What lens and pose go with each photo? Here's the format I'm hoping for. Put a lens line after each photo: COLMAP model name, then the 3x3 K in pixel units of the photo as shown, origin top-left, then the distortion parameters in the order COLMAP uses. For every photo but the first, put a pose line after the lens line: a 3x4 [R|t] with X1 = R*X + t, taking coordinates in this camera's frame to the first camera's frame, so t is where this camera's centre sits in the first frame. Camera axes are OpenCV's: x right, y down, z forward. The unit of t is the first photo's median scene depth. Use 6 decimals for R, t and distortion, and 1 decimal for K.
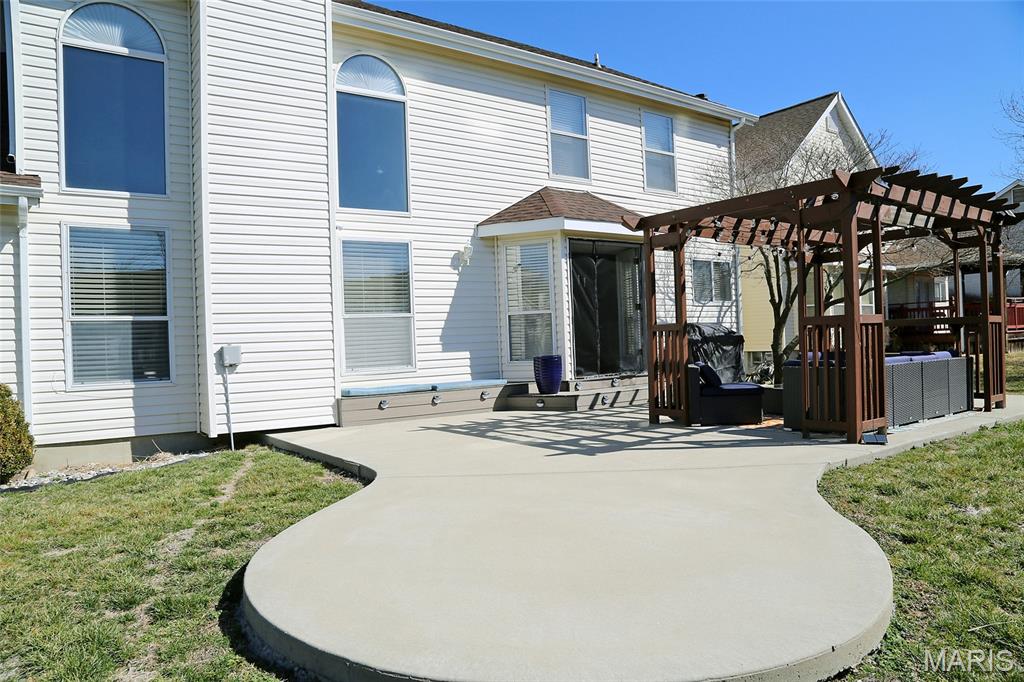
lens RADIAL K [[699.3, 0, 512.0], [0, 699.3, 341.0], [0, 0, 1]] dist [-0.122987, 0.073322]
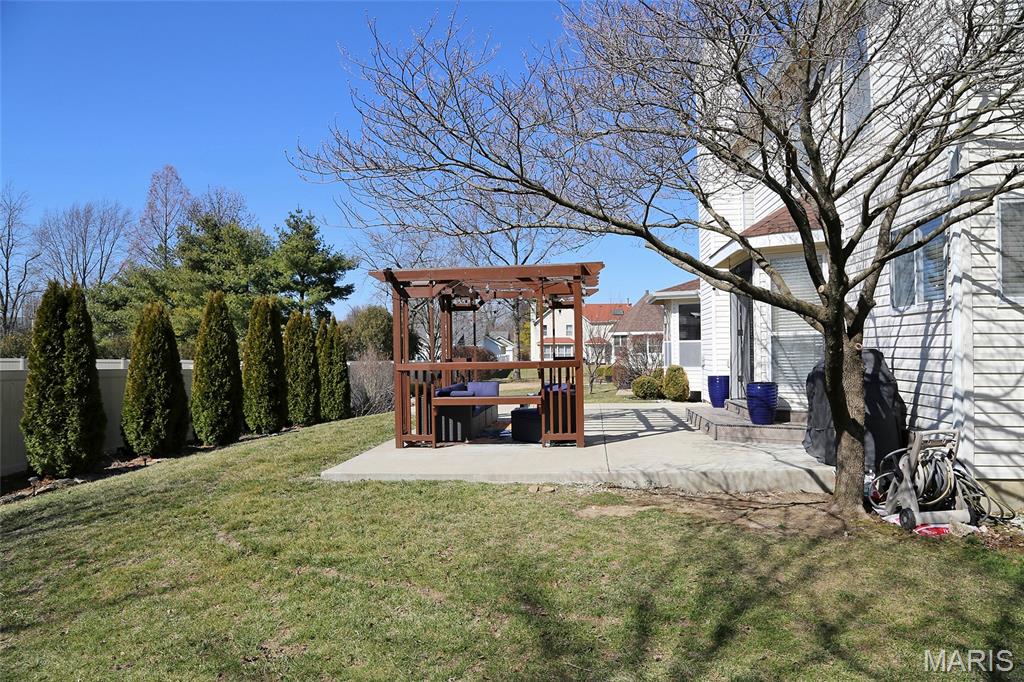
lens RADIAL K [[699.3, 0, 512.0], [0, 699.3, 341.0], [0, 0, 1]] dist [-0.122987, 0.073322]
pose [[-0.666619, 0.031208, -0.744745, 1.182945], [0.031911, 0.999402, 0.013316, -0.065098], [0.744715, -0.014889, -0.667216, 1.546363]]
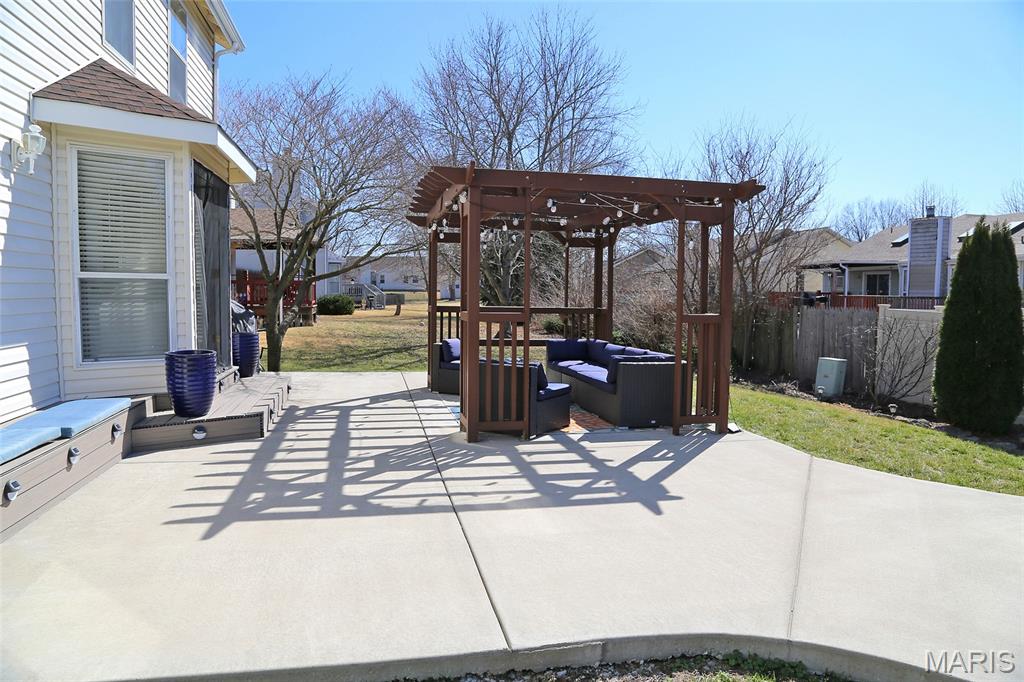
lens RADIAL K [[699.3, 0, 512.0], [0, 699.3, 341.0], [0, 0, 1]] dist [-0.122987, 0.073322]
pose [[0.408646, -0.022225, 0.912422, -0.368486], [-0.023260, 0.999125, 0.034754, -0.014671], [-0.912396, -0.035425, 0.407772, 0.509461]]
